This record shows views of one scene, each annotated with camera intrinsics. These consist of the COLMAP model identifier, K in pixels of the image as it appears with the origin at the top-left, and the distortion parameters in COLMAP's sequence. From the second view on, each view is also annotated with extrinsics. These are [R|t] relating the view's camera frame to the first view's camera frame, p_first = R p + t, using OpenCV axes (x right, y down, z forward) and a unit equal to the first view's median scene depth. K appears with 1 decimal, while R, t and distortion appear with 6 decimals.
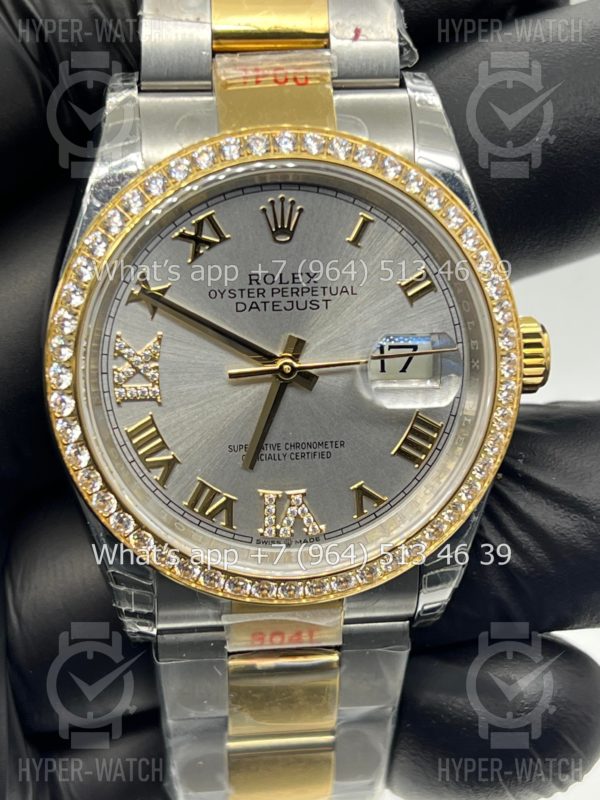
lens RADIAL K [[1803.0, 0, 301.0], [0, 1803.0, 395.7], [0, 0, 1]] dist [0.192216, 0.000000]
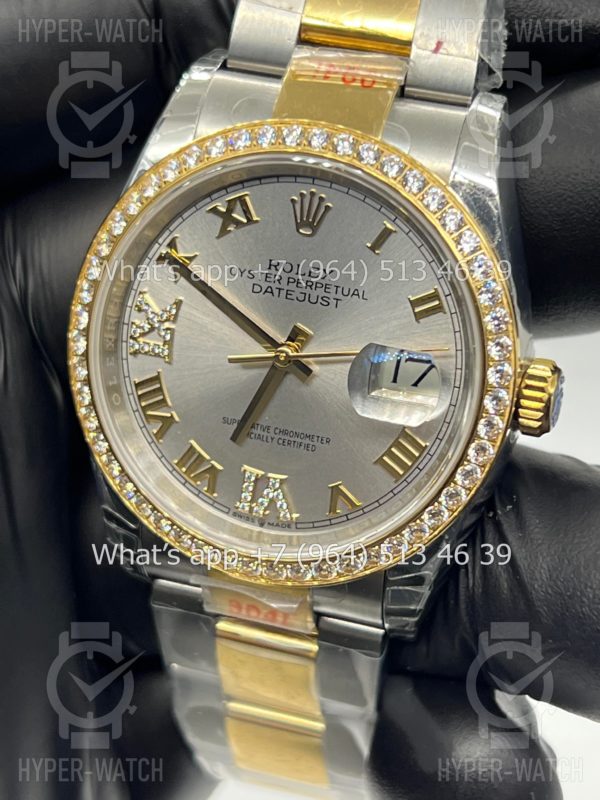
lens RADIAL K [[1803.0, 0, 307.2], [0, 1803.0, 403.9], [0, 0, 1]] dist [0.192216, 0.000000]
pose [[0.909589, 0.222394, -0.350983, 0.367180], [-0.216270, 0.974662, 0.057104, -0.049545], [0.354789, 0.023966, 0.934639, 0.043397]]
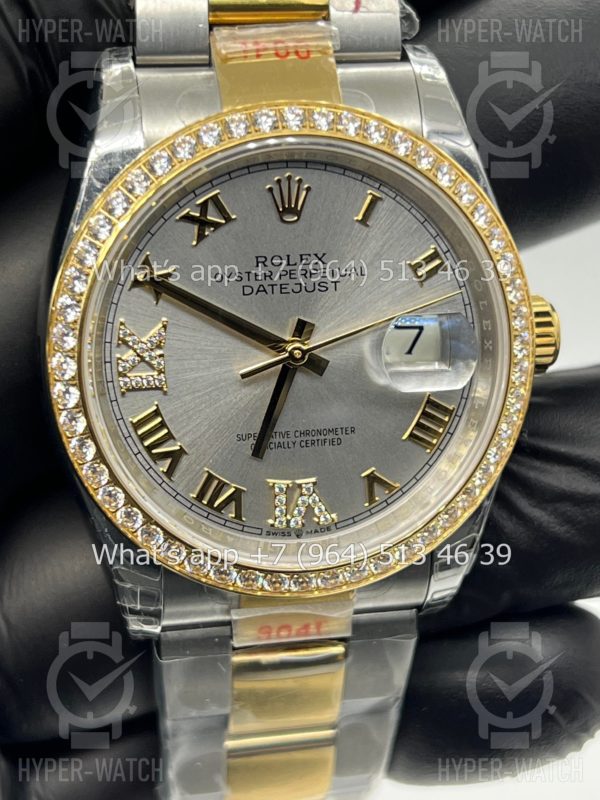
lens RADIAL K [[1803.0, 0, 295.4], [0, 1803.0, 398.6], [0, 0, 1]] dist [0.192216, 0.000000]
pose [[0.996865, -0.022098, 0.075979, -0.081554], [0.021172, 0.999692, 0.012977, -0.003337], [-0.076242, -0.011327, 0.997025, 0.036696]]
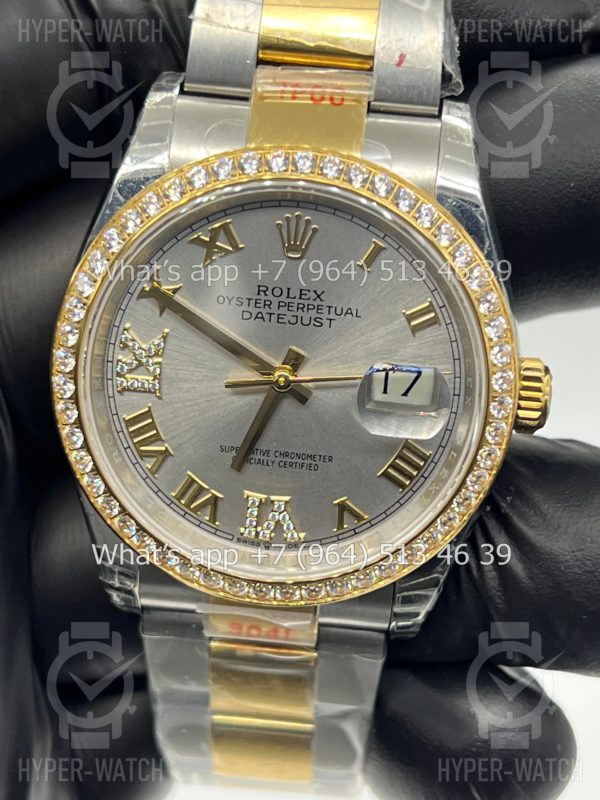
lens RADIAL K [[1803.0, 0, 301.7], [0, 1803.0, 394.9], [0, 0, 1]] dist [0.192216, 0.000000]
pose [[0.979934, 0.139578, -0.142296, 0.148709], [-0.130083, 0.988736, 0.074022, -0.083677], [0.151025, -0.054026, 0.987053, -0.014079]]
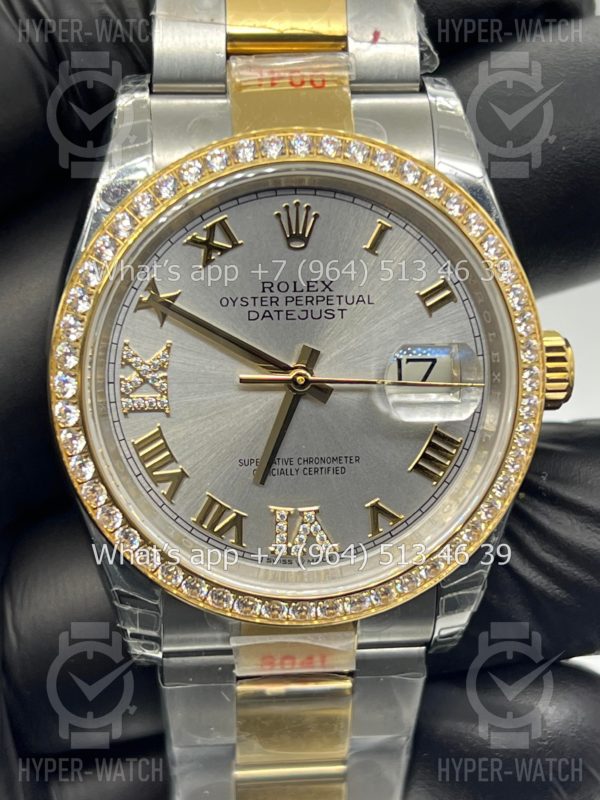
lens RADIAL K [[1803.0, 0, 301.8], [0, 1803.0, 397.2], [0, 0, 1]] dist [0.192216, 0.000000]
pose [[0.999924, 0.009095, -0.008334, 0.001000], [-0.009337, 0.999522, -0.029461, 0.022399], [0.008062, 0.029537, 0.999531, 0.036992]]
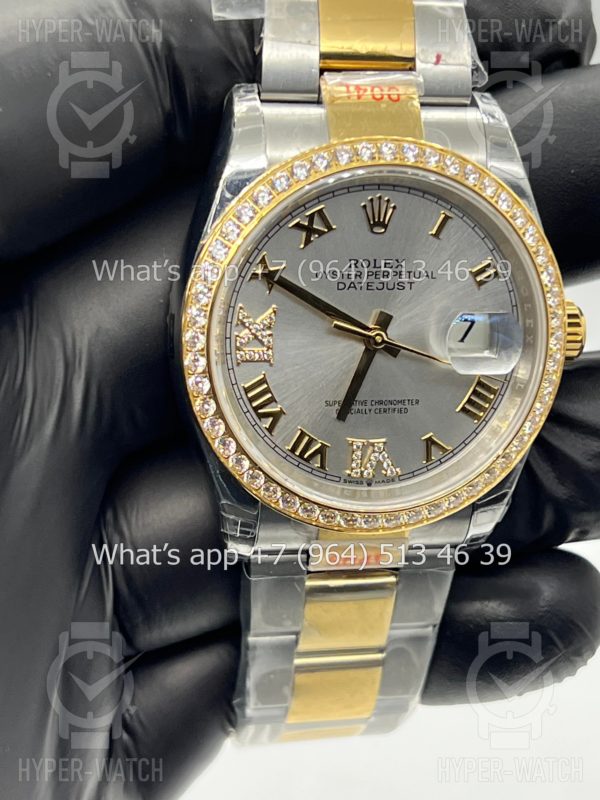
lens RADIAL K [[1803.0, 0, 297.1], [0, 1803.0, 407.2], [0, 0, 1]] dist [0.192216, 0.000000]
pose [[0.994017, 0.026205, 0.106039, -0.185897], [-0.030625, 0.998719, 0.040272, -0.015968], [-0.104848, -0.043279, 0.993546, -0.192195]]
